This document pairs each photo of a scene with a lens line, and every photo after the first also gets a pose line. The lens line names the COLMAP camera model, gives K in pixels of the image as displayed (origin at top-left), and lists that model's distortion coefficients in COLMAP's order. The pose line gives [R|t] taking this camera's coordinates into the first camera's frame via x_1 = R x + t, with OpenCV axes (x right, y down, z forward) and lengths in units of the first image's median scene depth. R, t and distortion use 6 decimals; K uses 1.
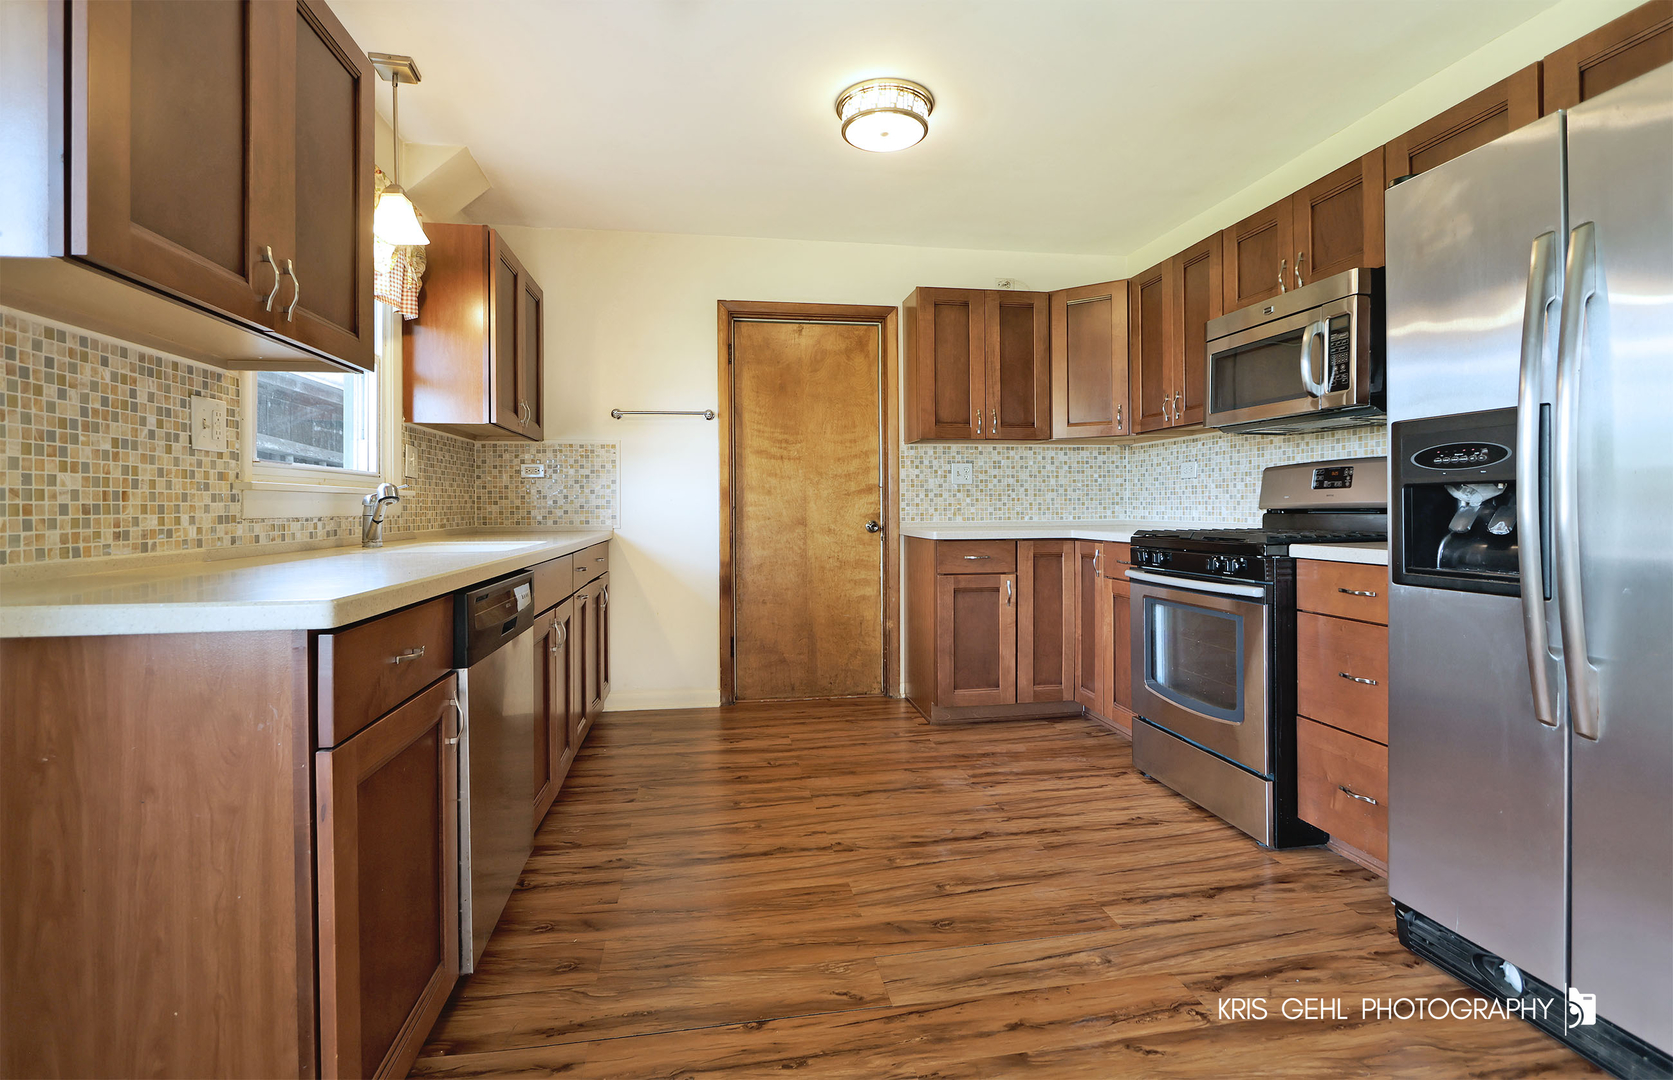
lens RADIAL K [[798.4, 0, 834.1], [0, 798.4, 492.8], [0, 0, 1]] dist [-0.016753, 0.000079]
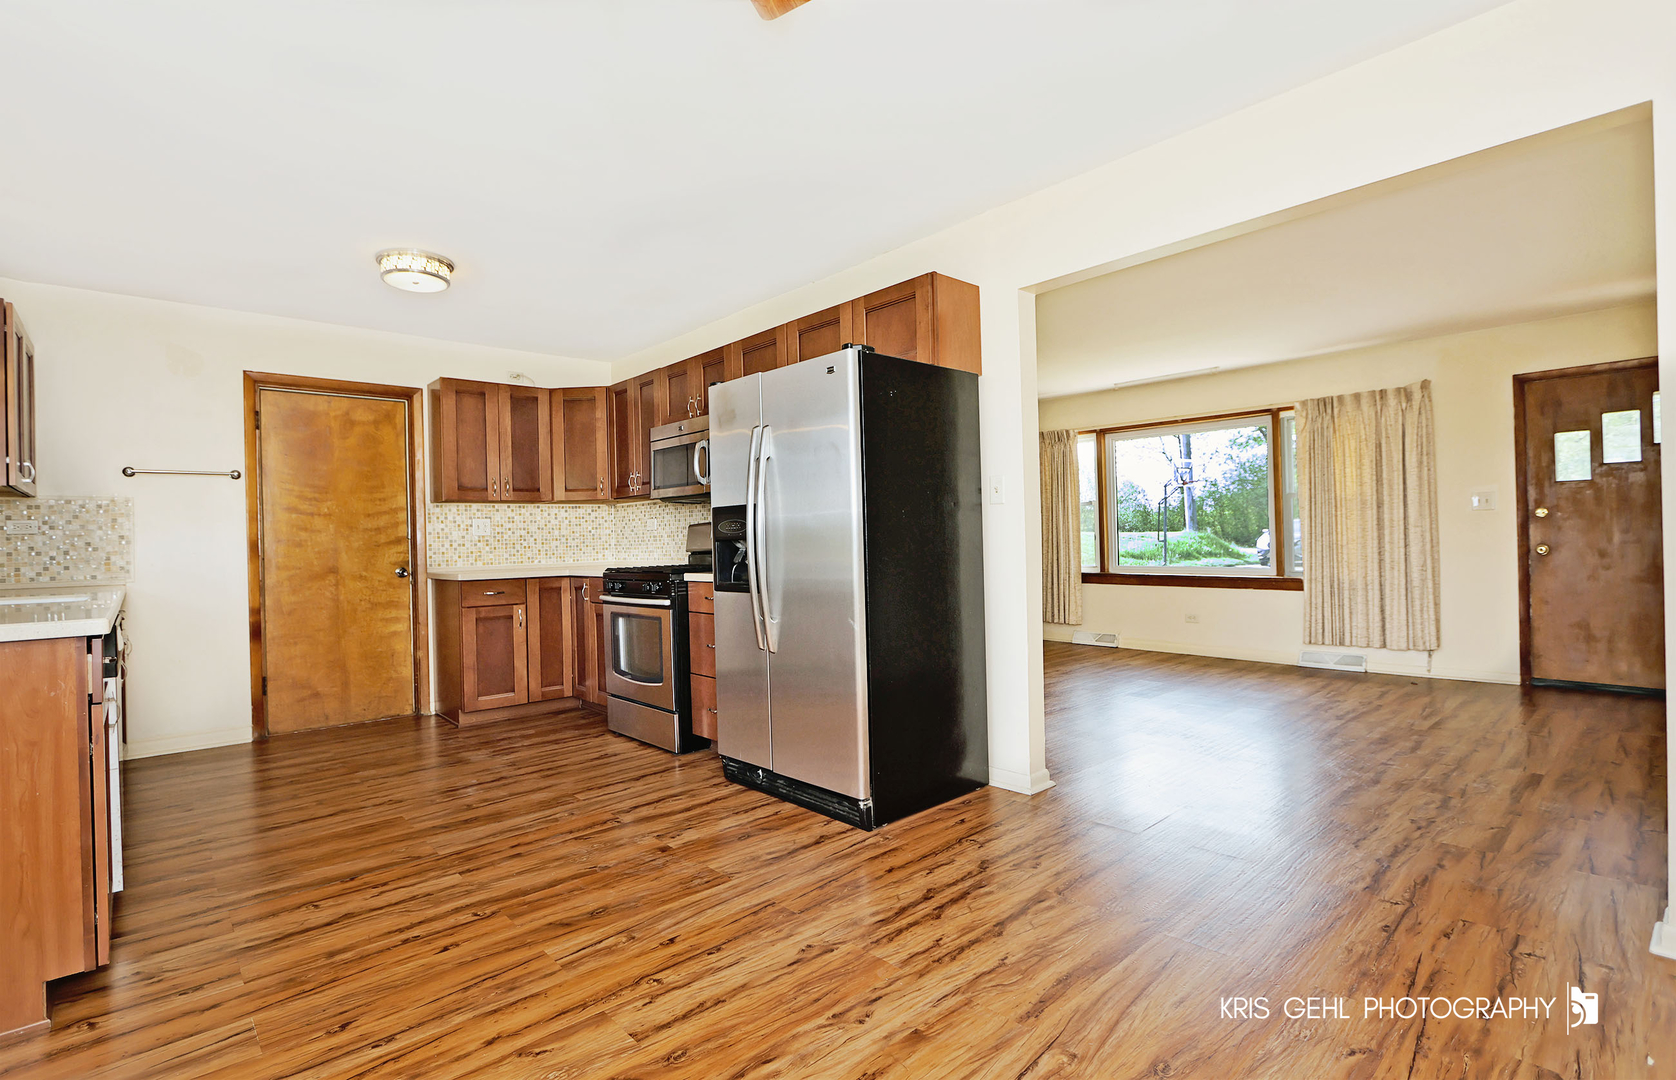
lens RADIAL K [[786.8, 0, 797.3], [0, 786.8, 547.6], [0, 0, 1]] dist [-0.015239, 0.000290]
pose [[0.859852, -0.018022, 0.510225, -0.049248], [0.010121, 0.999782, 0.018258, -0.011553], [-0.510442, -0.010535, 0.859847, -0.361912]]
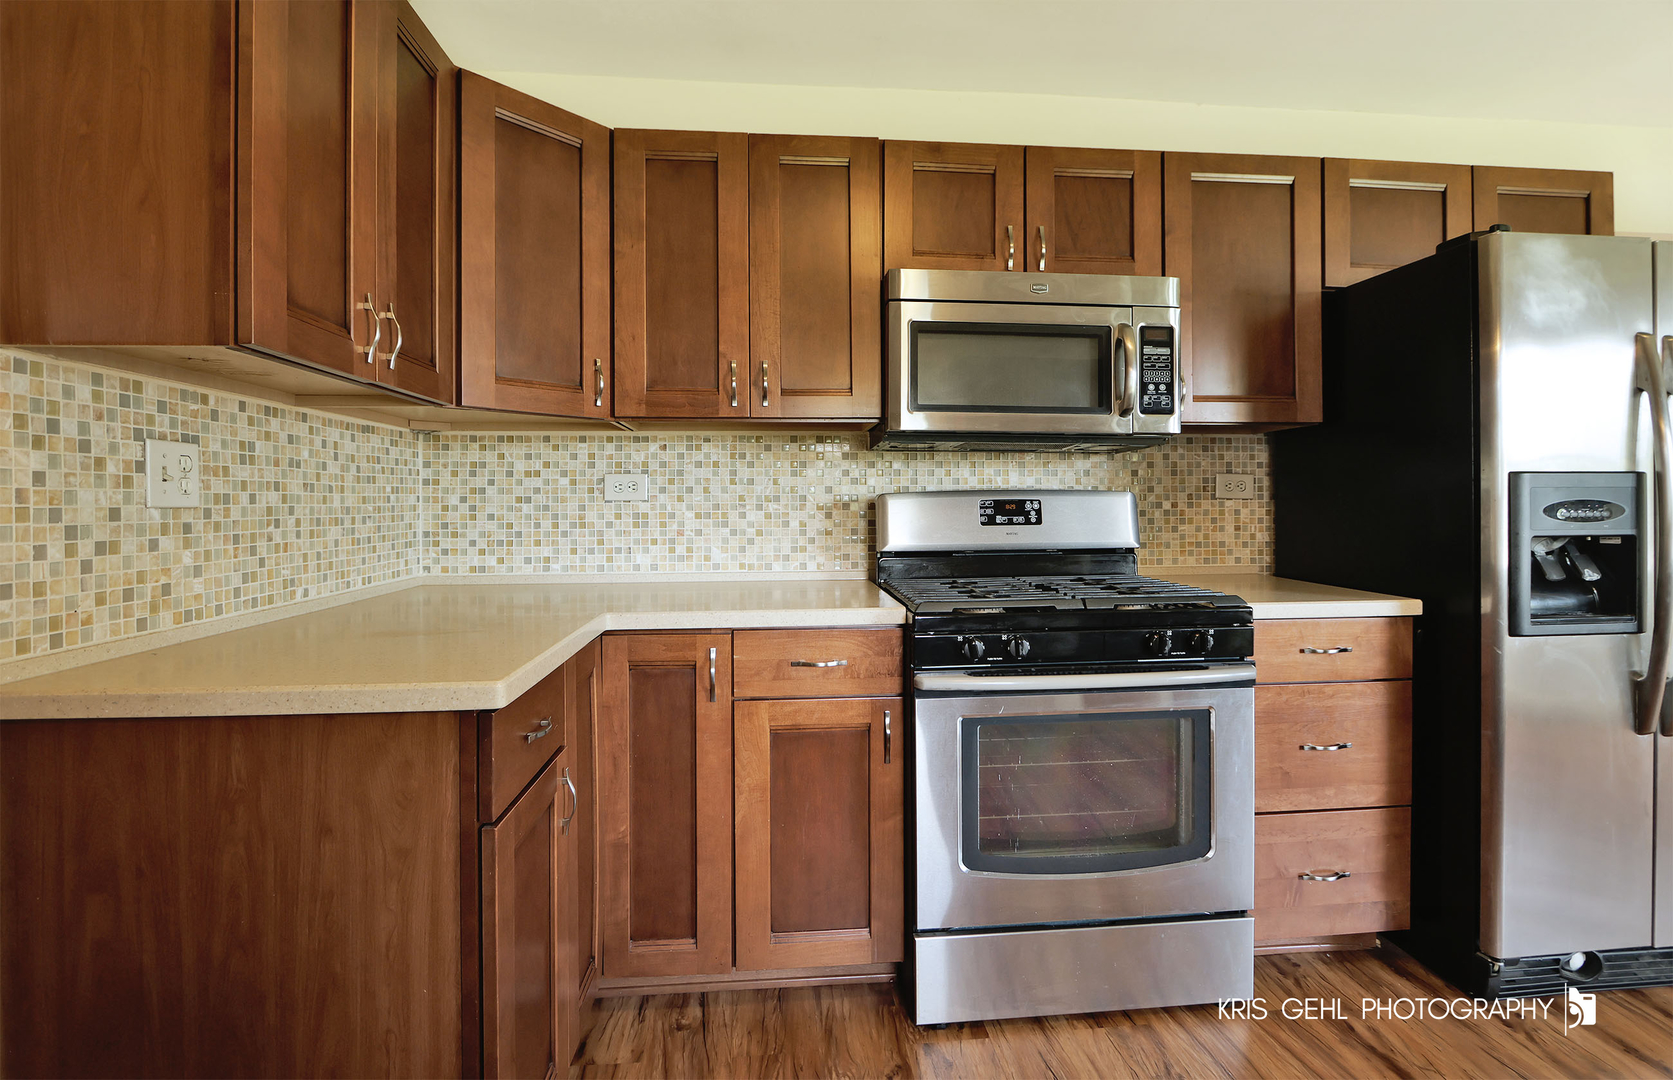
lens RADIAL K [[798.4, 0, 834.1], [0, 798.4, 492.8], [0, 0, 1]] dist [-0.016753, 0.000079]
pose [[0.070919, 0.016943, 0.997338, -0.159837], [-0.012219, 0.999795, -0.016116, -0.018160], [-0.997407, -0.011044, 0.071112, 0.872753]]
